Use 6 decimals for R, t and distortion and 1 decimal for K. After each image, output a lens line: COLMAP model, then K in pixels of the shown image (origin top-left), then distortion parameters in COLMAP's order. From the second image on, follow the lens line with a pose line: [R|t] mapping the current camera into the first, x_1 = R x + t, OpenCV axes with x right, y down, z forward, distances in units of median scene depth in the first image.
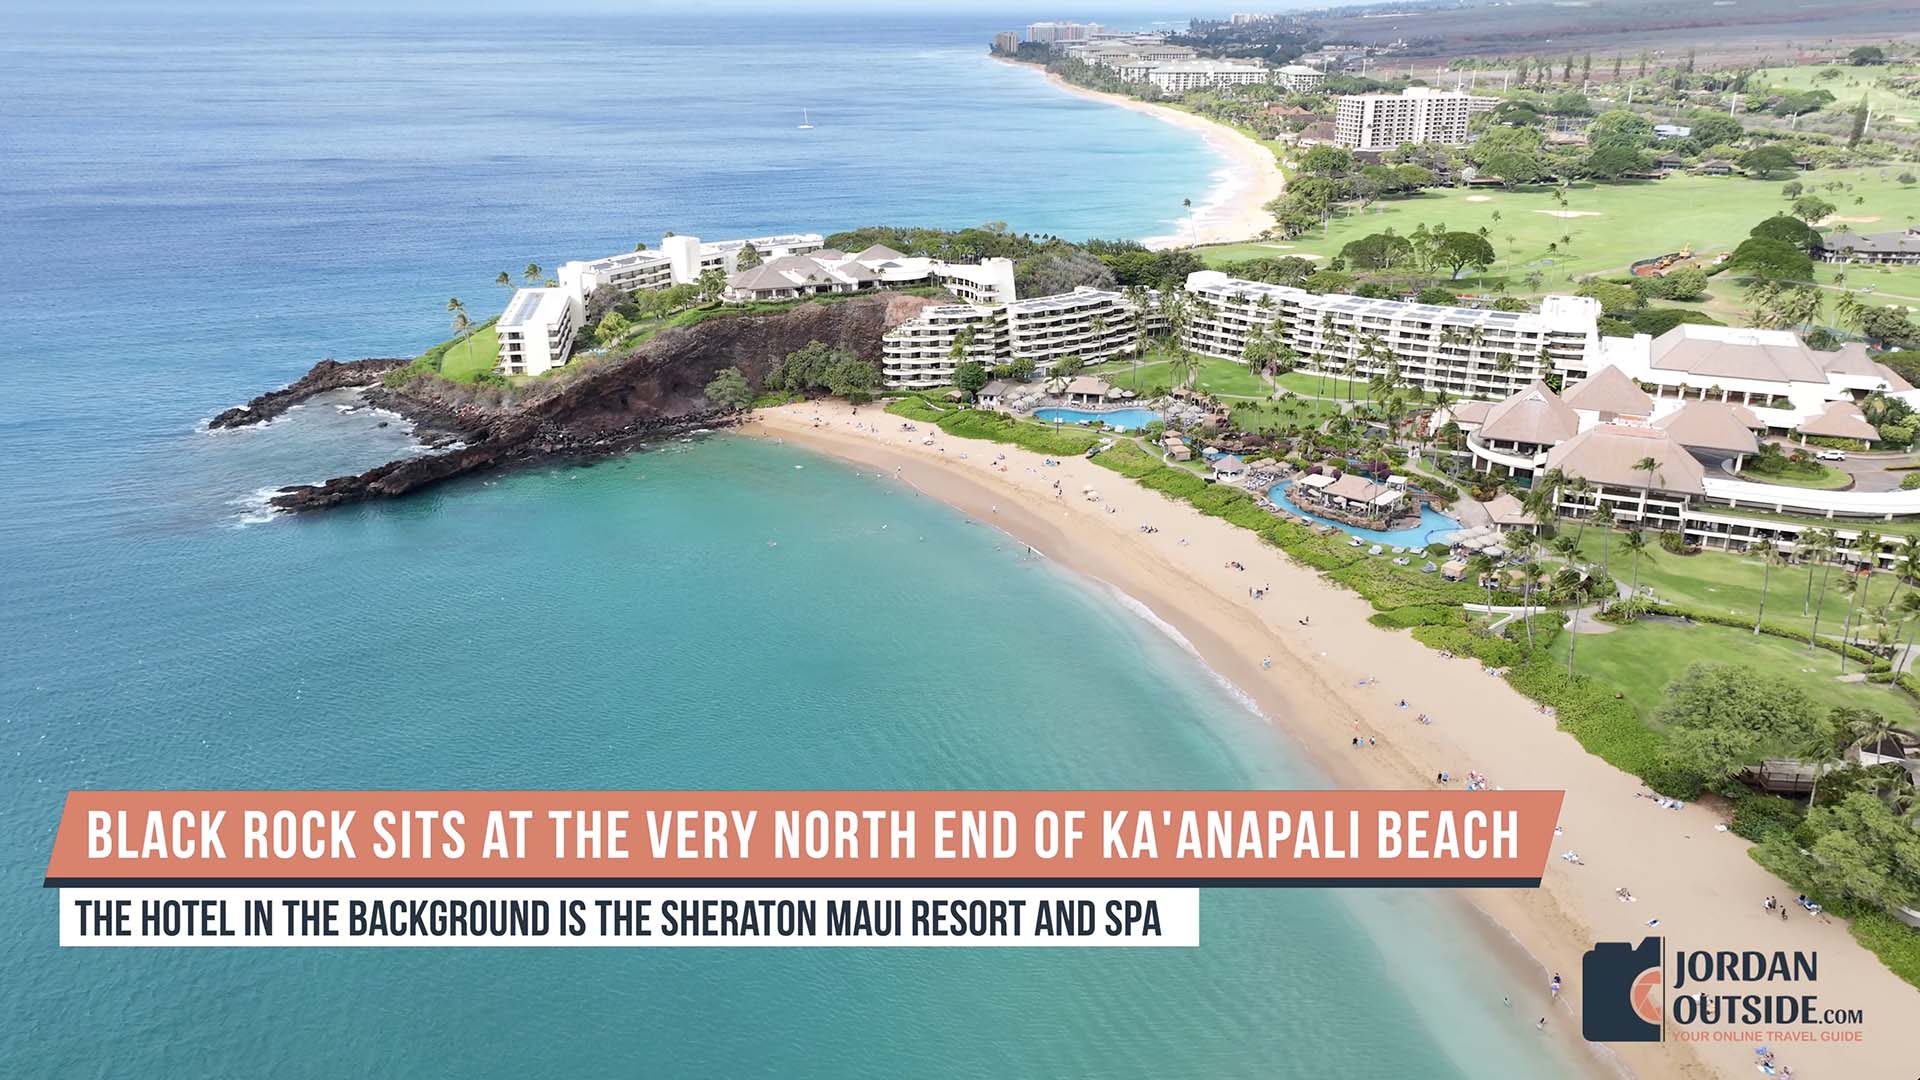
lens RADIAL K [[1459.5, 0, 960.0], [0, 1459.5, 540.0], [0, 0, 1]] dist [0.002807, 0.013428]
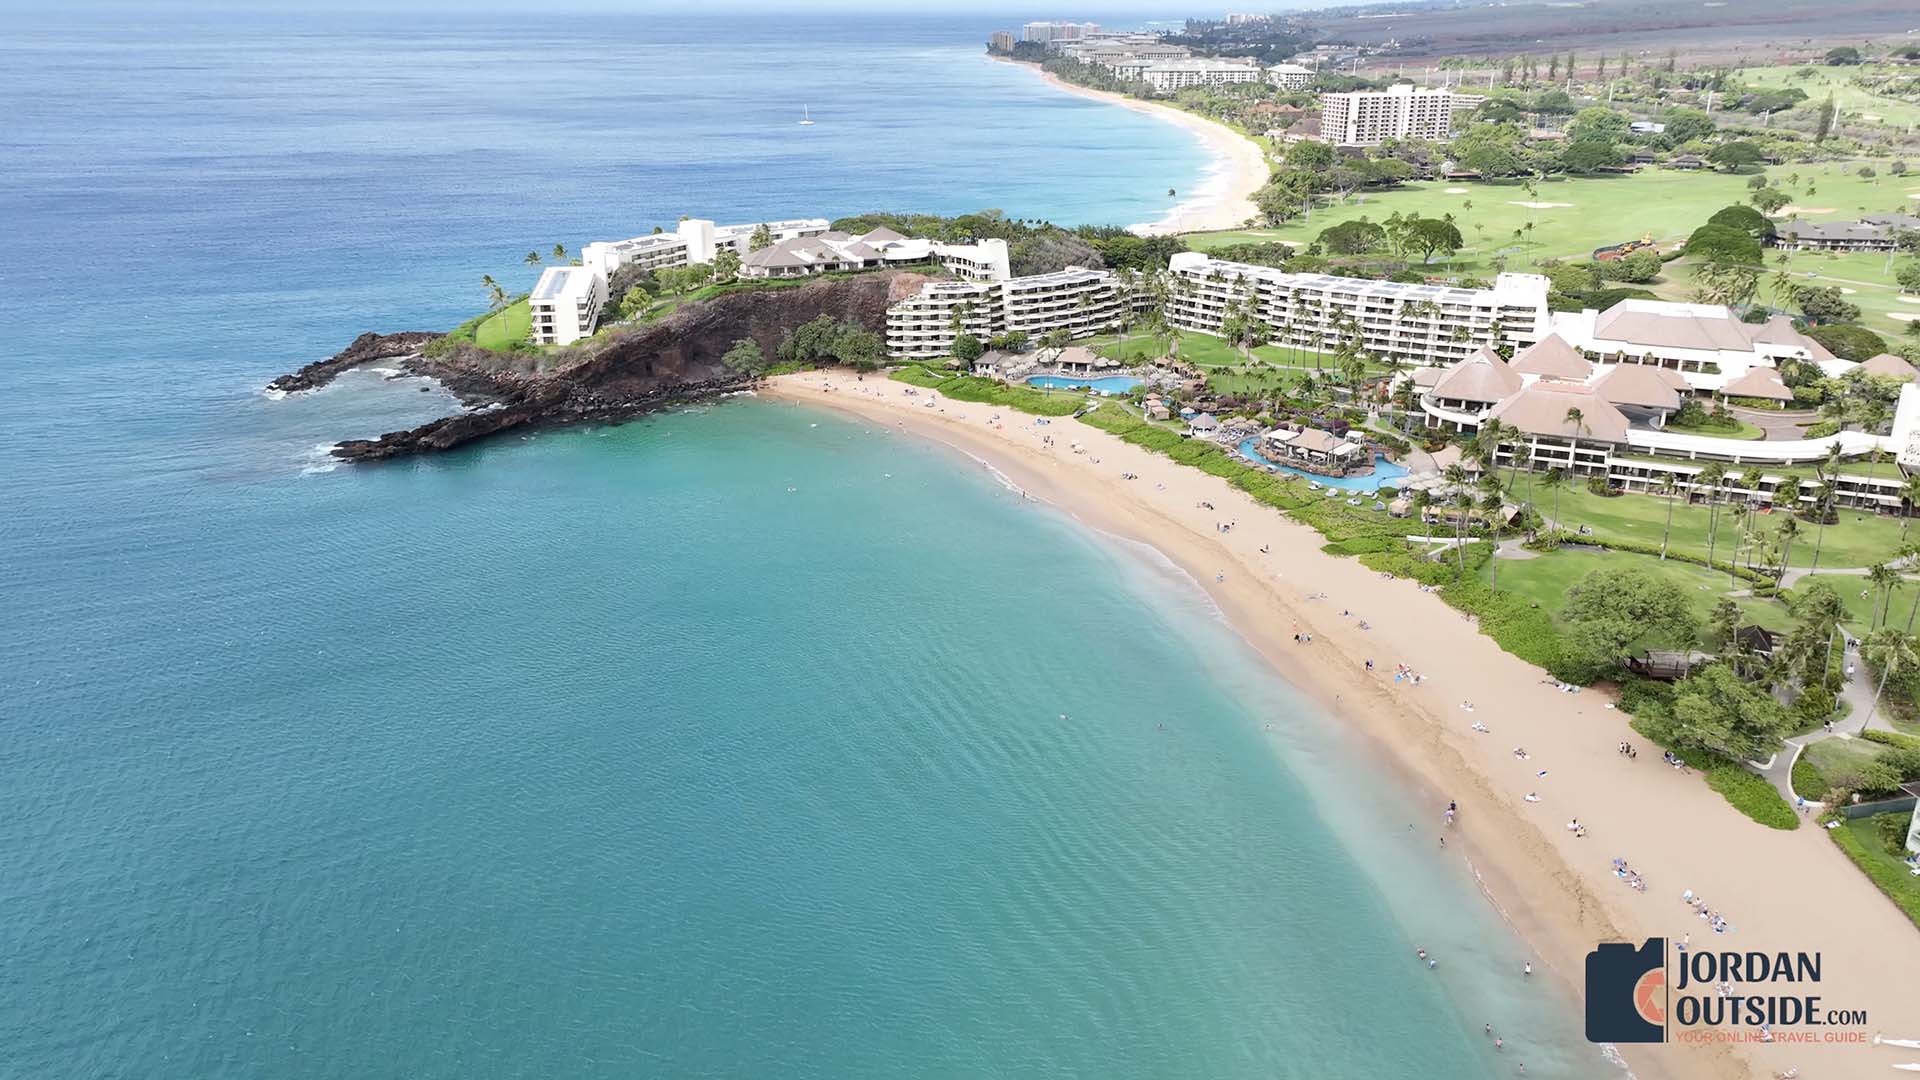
lens RADIAL K [[1462.1, 0, 960.0], [0, 1462.1, 540.0], [0, 0, 1]] dist [0.004490, 0.006794]
pose [[0.999996, 0.000827, 0.002590, -0.001339], [-0.000826, 1.000000, -0.000392, 0.030169], [-0.002590, 0.000390, 0.999997, -0.079544]]
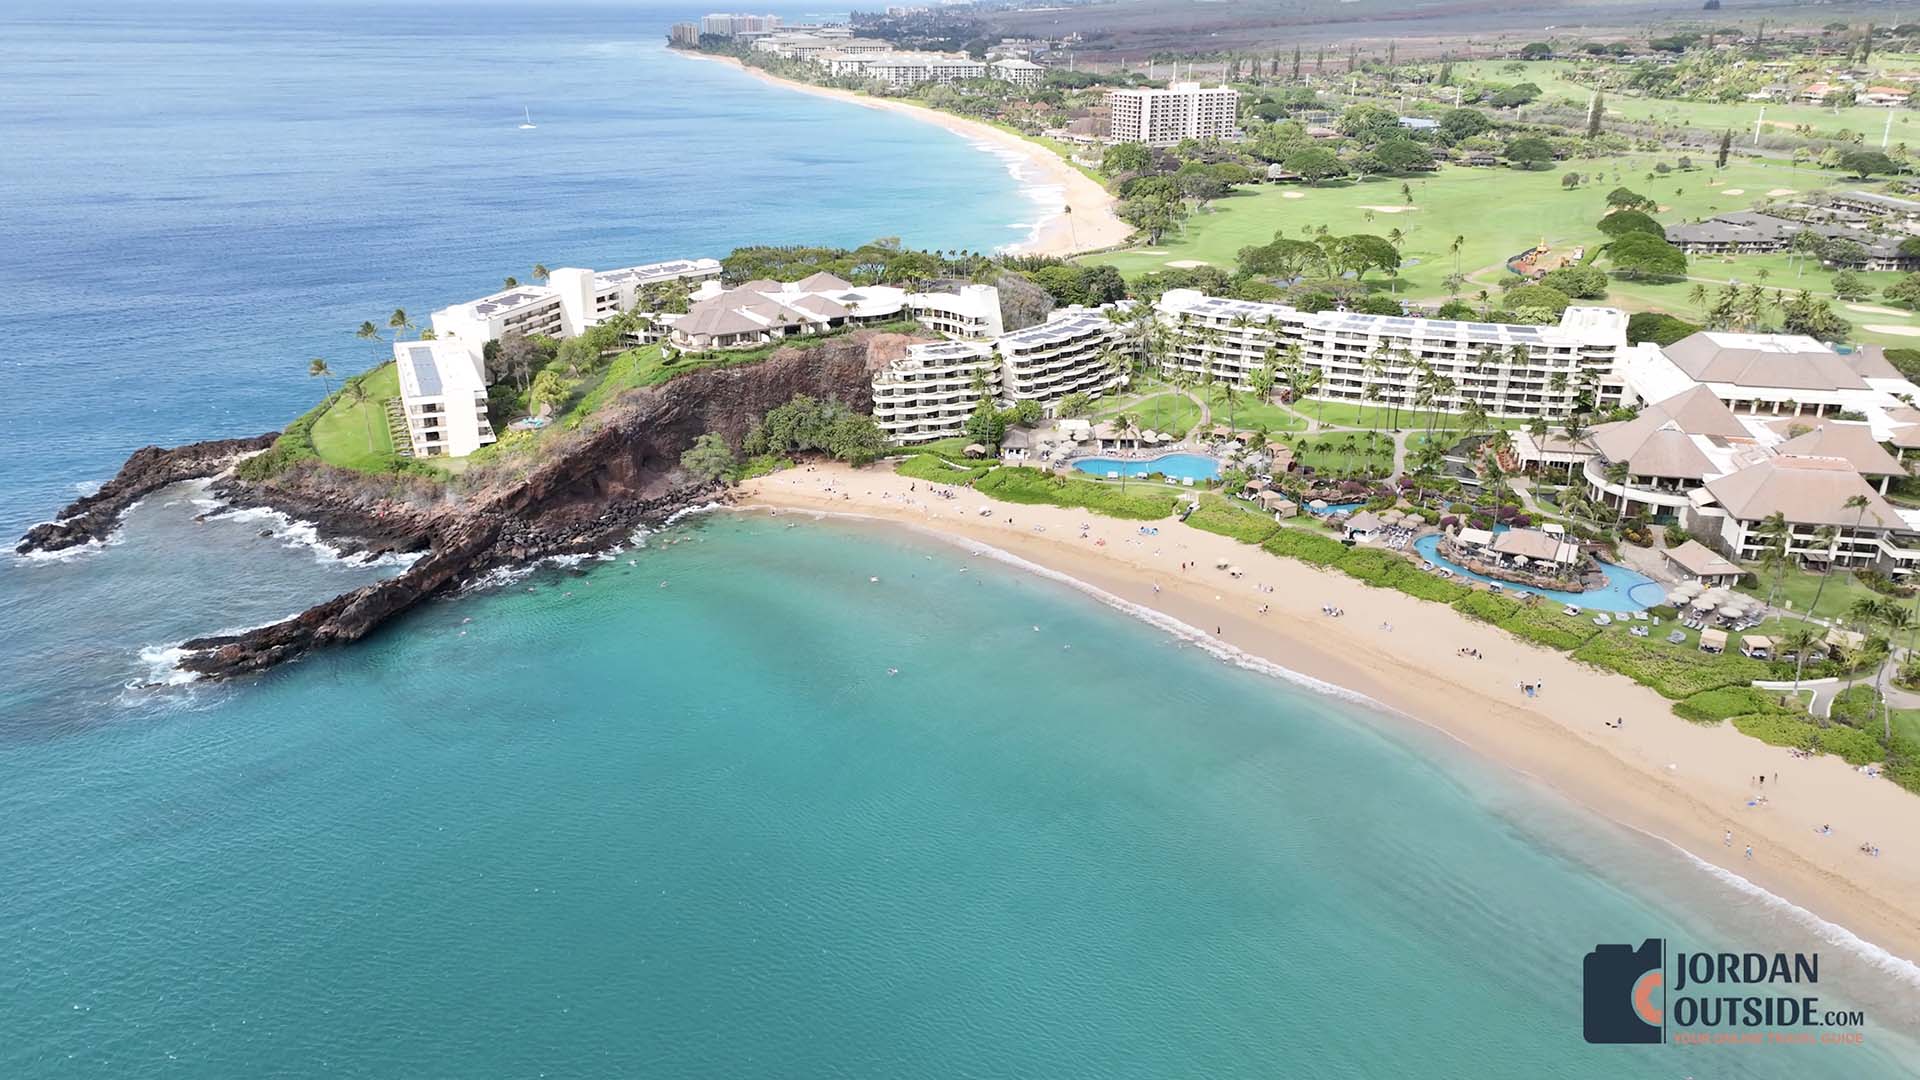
lens RADIAL K [[1462.1, 0, 960.0], [0, 1462.1, 540.0], [0, 0, 1]] dist [0.004490, 0.006794]
pose [[0.973271, -0.072512, 0.217910, -0.193312], [0.071540, 0.997361, 0.012358, -0.054821], [-0.218232, 0.003562, 0.975891, 0.154961]]
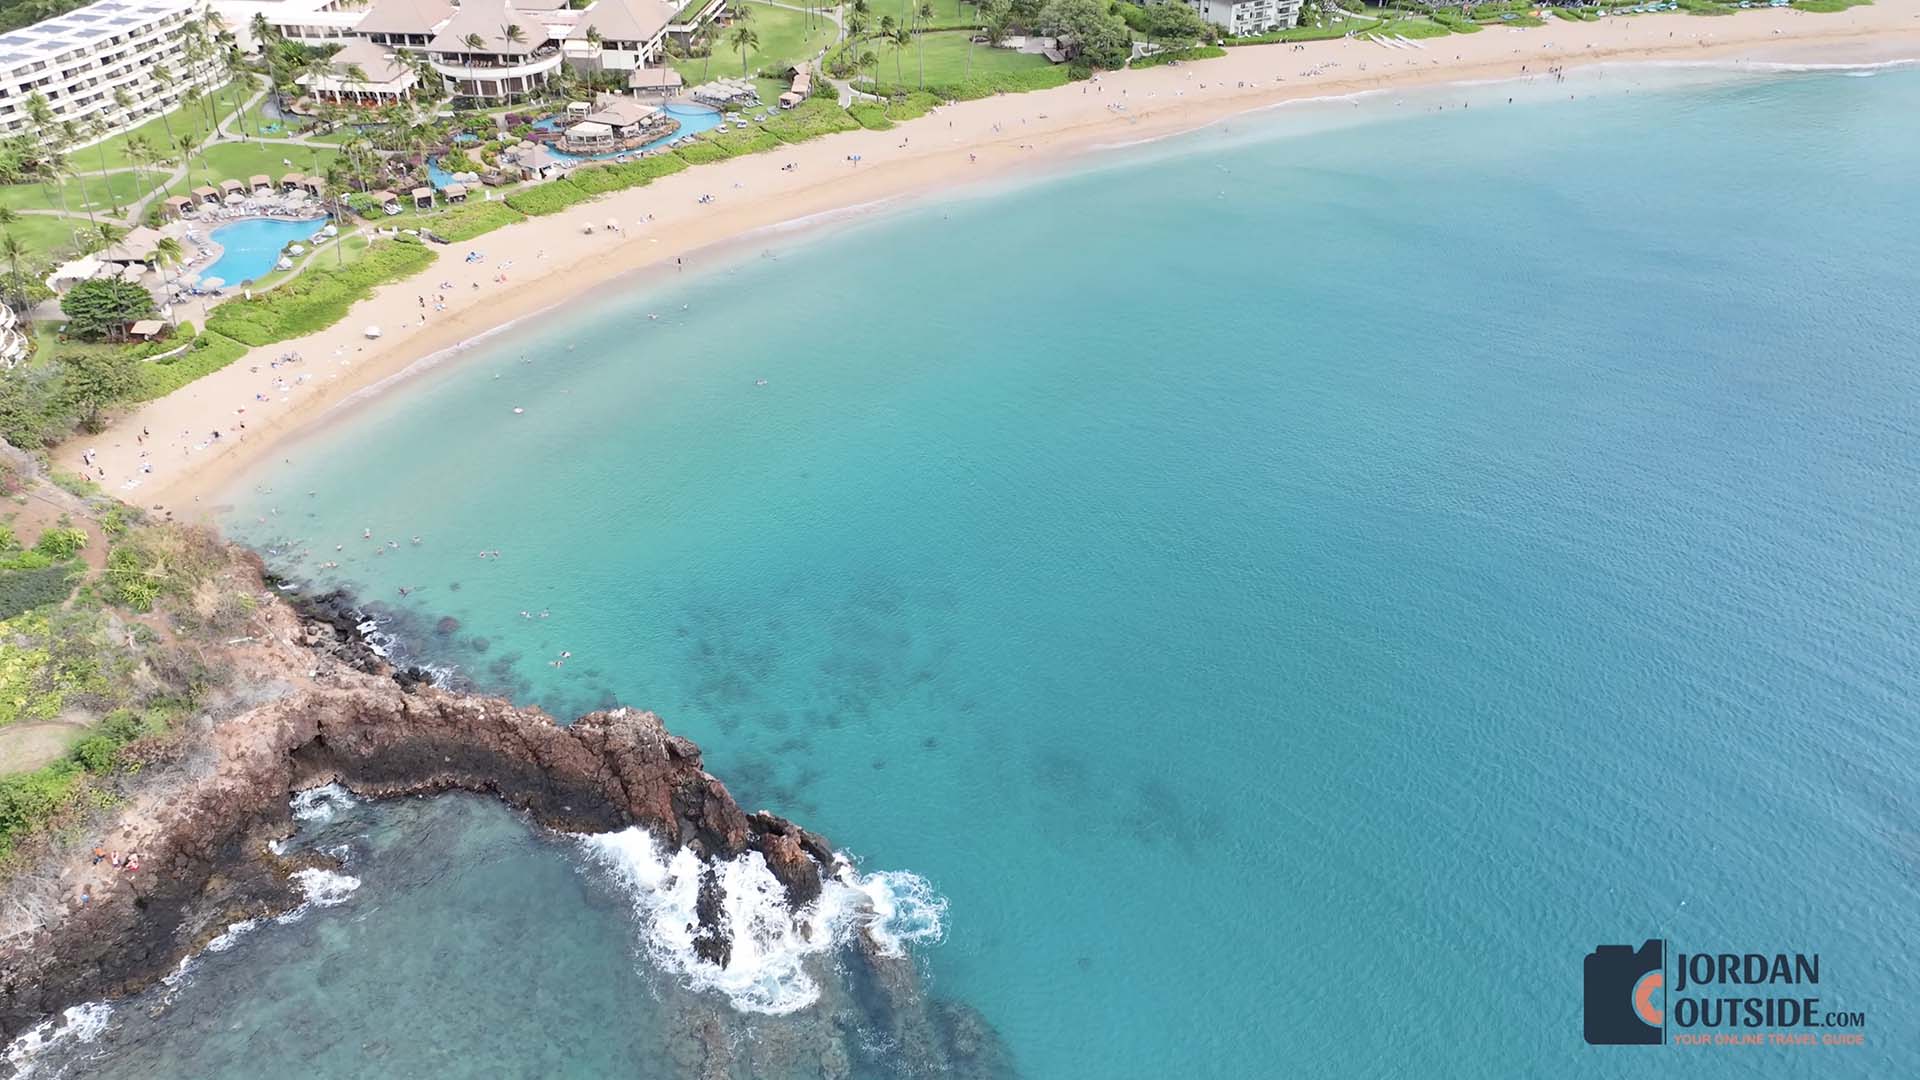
lens RADIAL K [[1462.1, 0, 960.0], [0, 1462.1, 540.0], [0, 0, 1]] dist [0.004490, 0.006794]
pose [[-0.310559, -0.522209, 0.794261, -0.607089], [0.325026, 0.726874, 0.604990, -0.279690], [-0.893259, 0.446041, -0.056006, 0.732388]]
